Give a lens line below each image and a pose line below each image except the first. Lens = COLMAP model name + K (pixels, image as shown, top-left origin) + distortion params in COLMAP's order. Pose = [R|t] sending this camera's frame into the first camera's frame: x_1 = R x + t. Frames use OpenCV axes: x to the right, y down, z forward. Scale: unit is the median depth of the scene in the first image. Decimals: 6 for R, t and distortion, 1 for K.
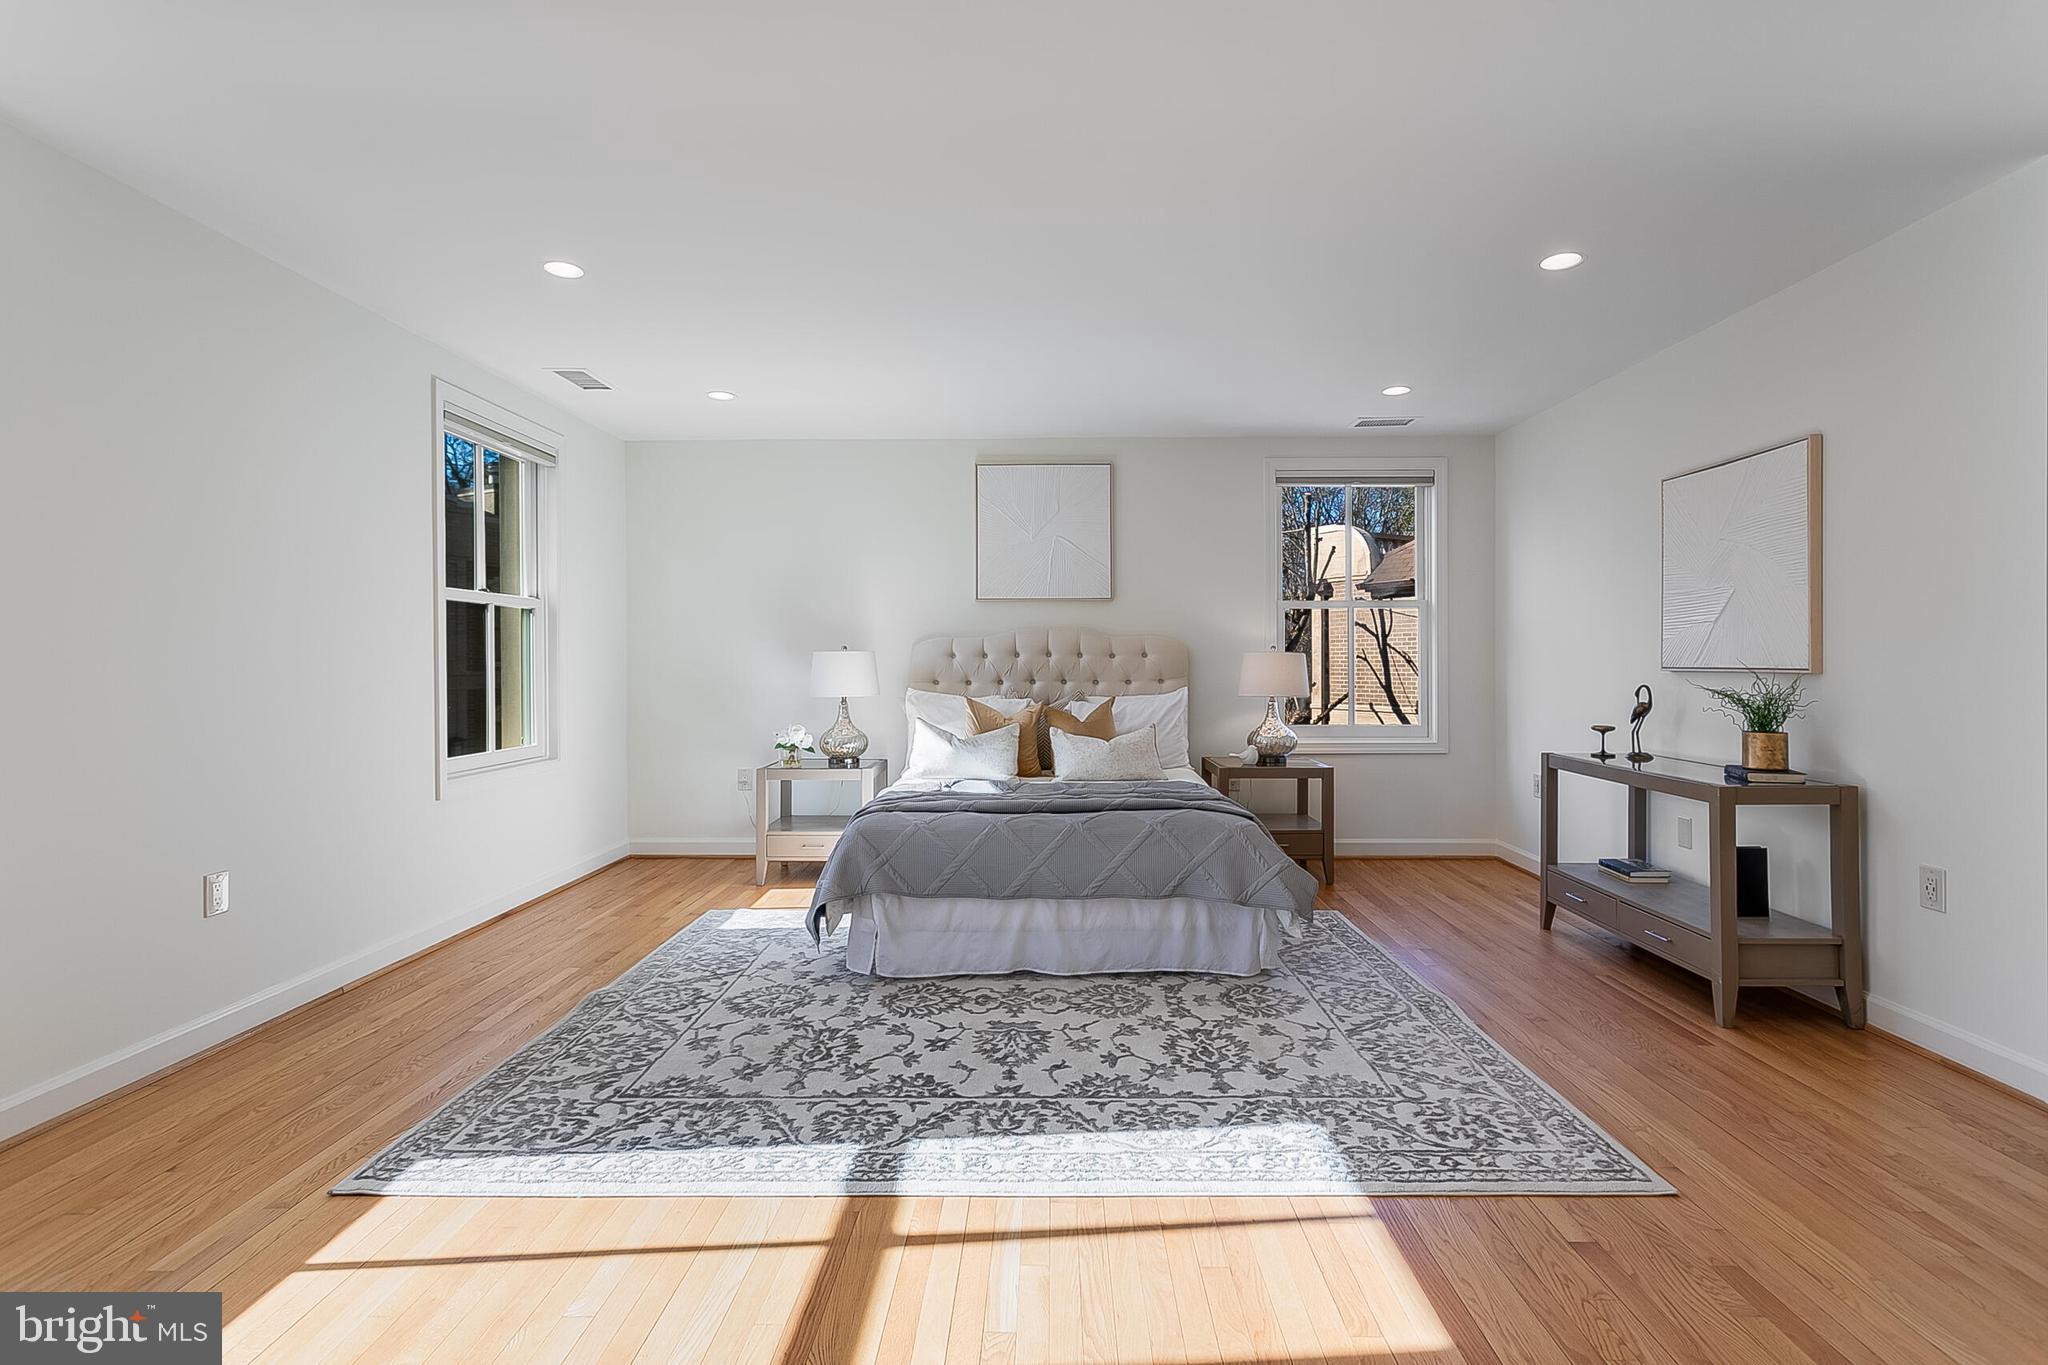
lens RADIAL K [[972.3, 0, 1030.8], [0, 972.3, 674.2], [0, 0, 1]] dist [-0.000850, 0.001270]
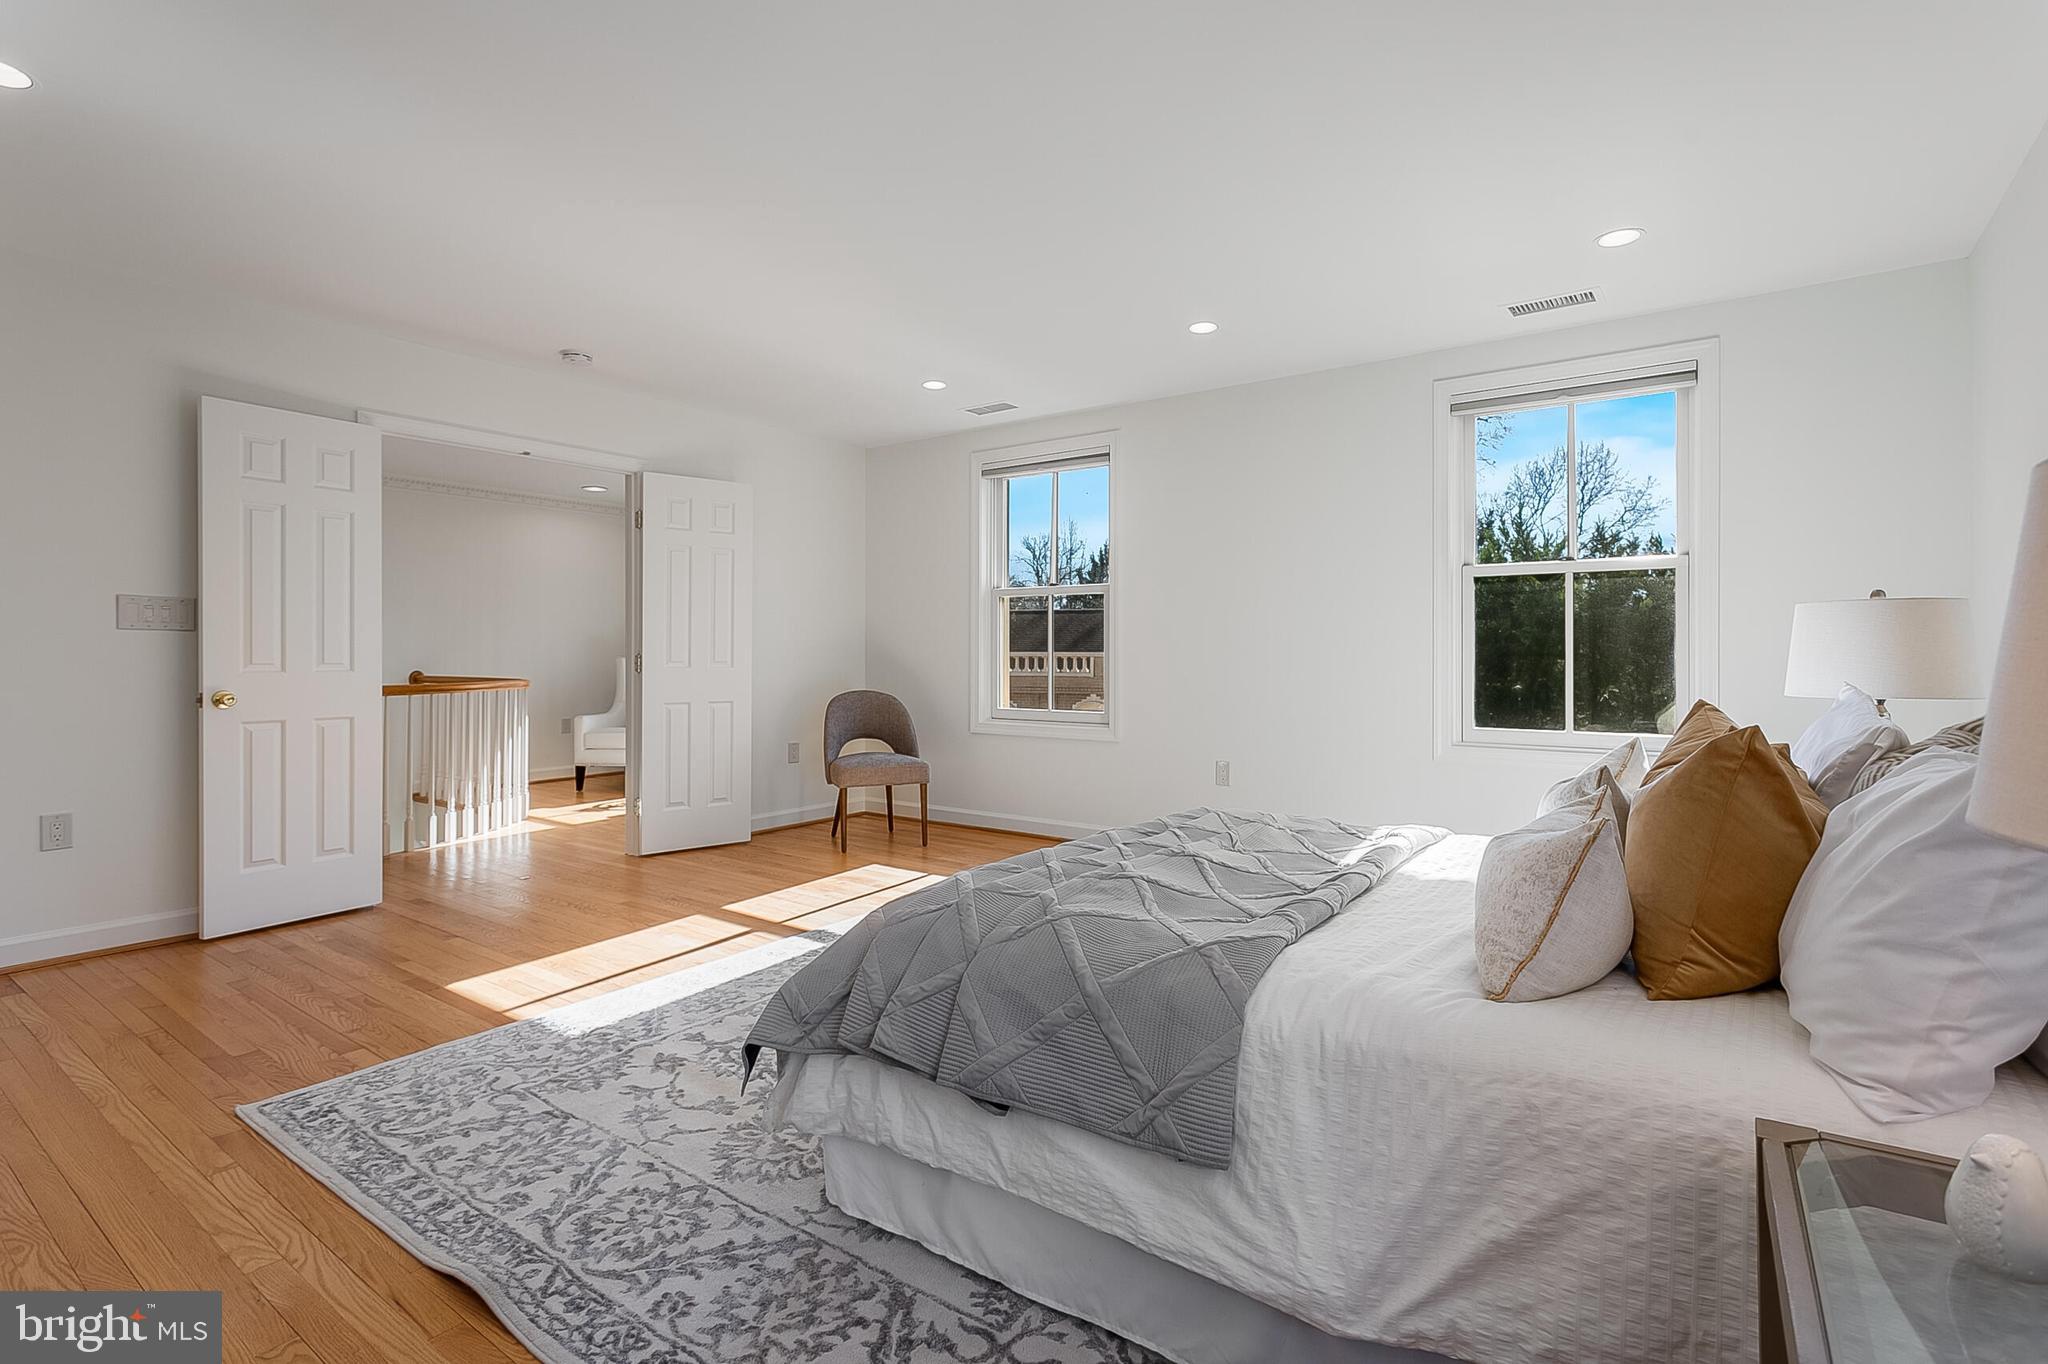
lens RADIAL K [[972.3, 0, 1037.8], [0, 972.3, 663.6], [0, 0, 1]] dist [-0.000850, 0.001270]
pose [[-0.568576, 0.011521, -0.822550, 0.686235], [-0.009942, 0.999733, 0.020875, 0.000899], [0.822571, 0.020047, -0.568309, 1.544312]]
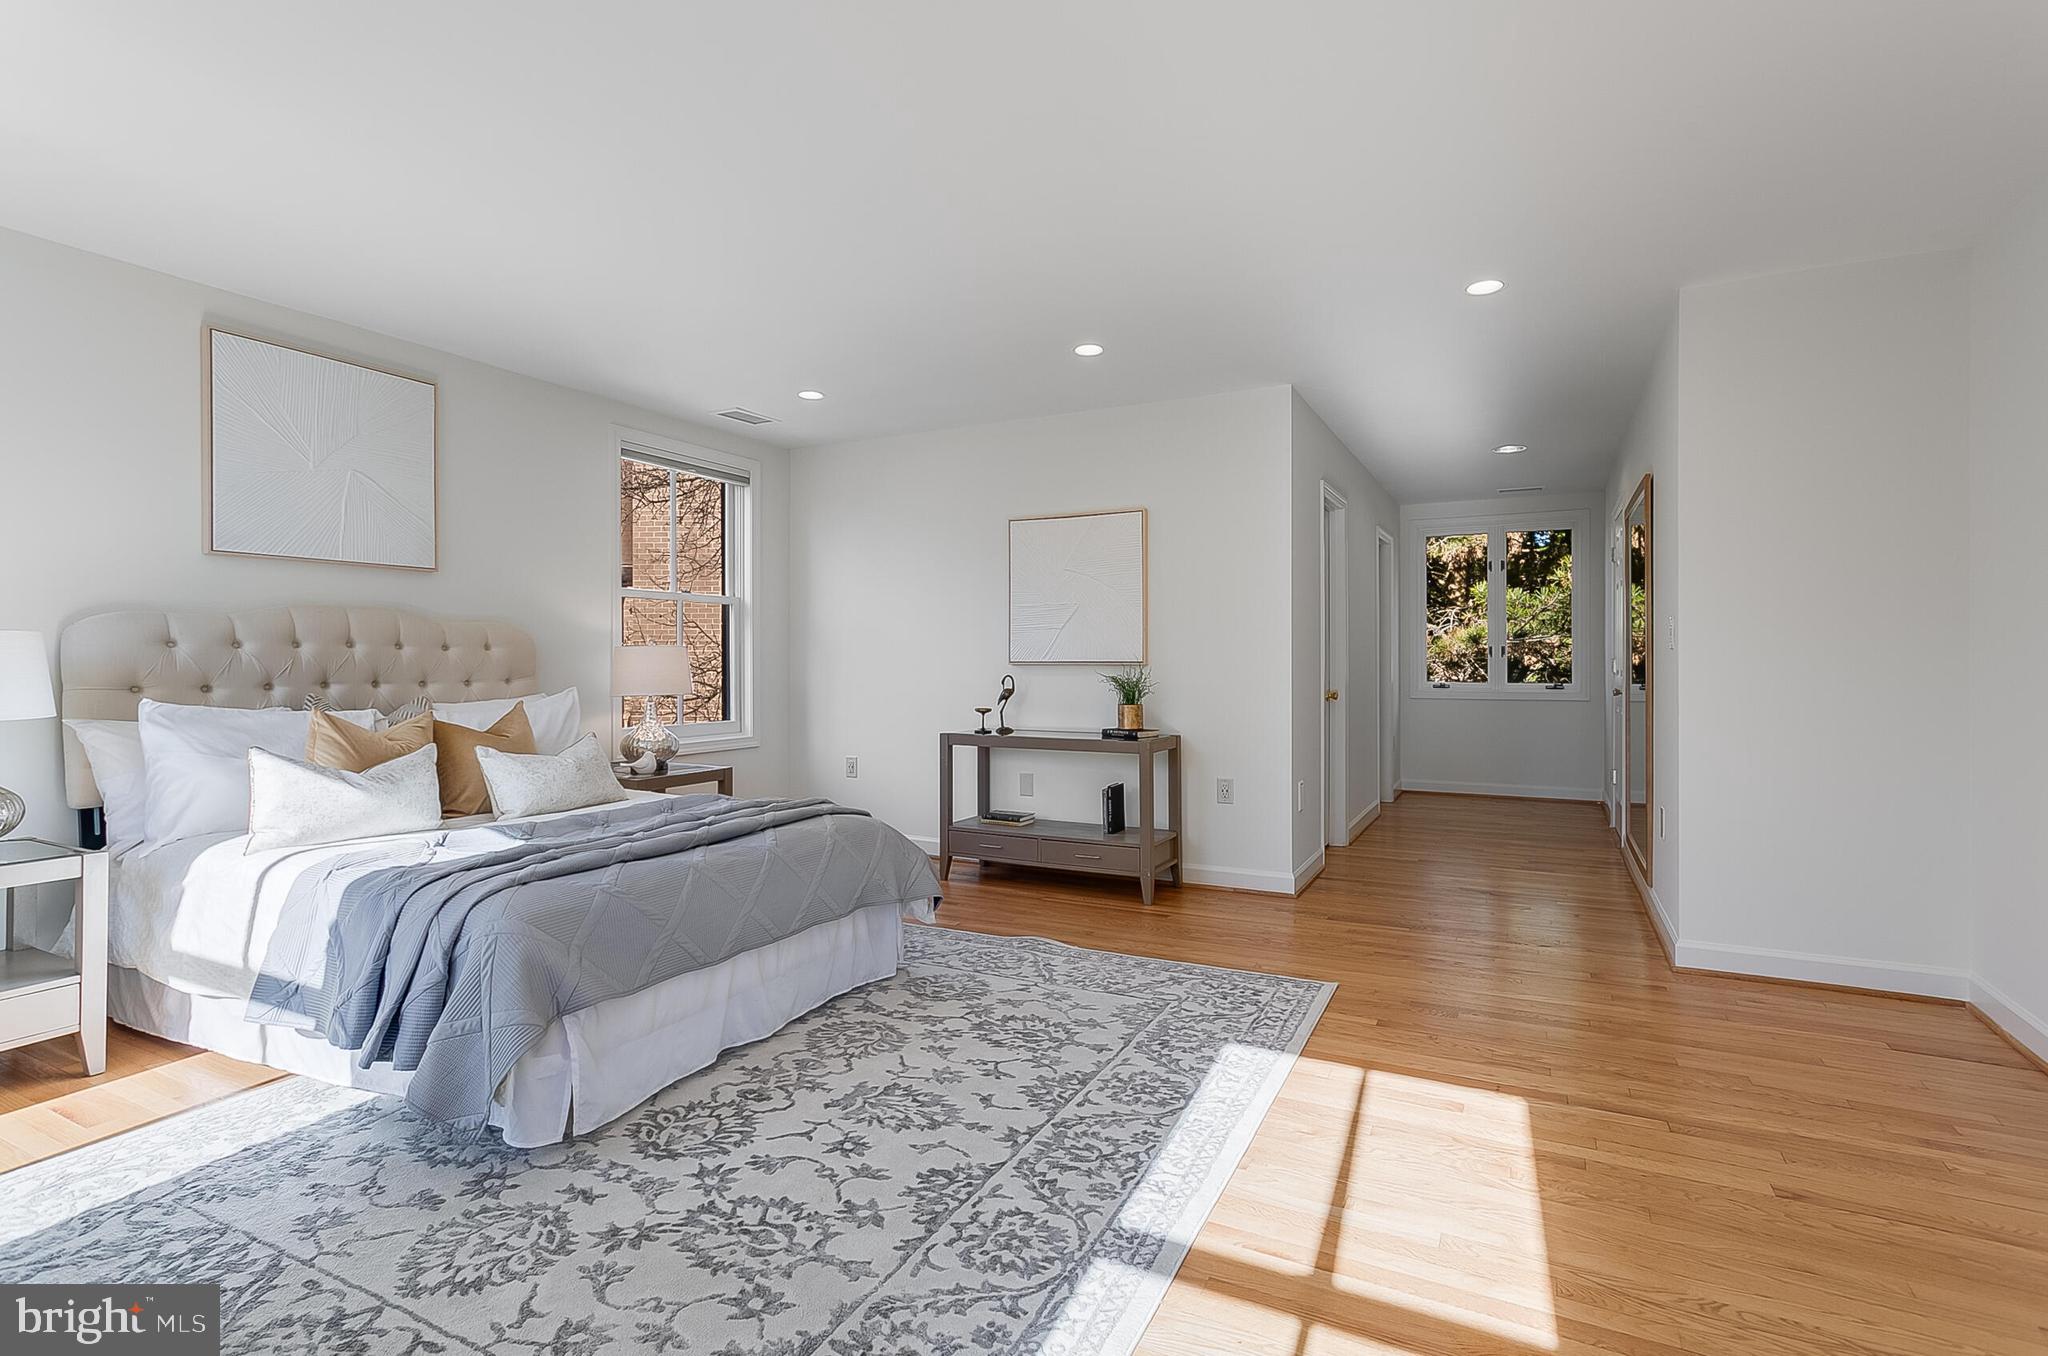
lens RADIAL K [[978.3, 0, 1034.0], [0, 978.3, 663.1], [0, 0, 1]] dist [0.002327, 0.001394]
pose [[0.442850, 0.002394, 0.896593, -0.655879], [0.012435, 0.999884, -0.008812, 0.008707], [-0.896510, 0.015052, 0.442769, 0.478125]]
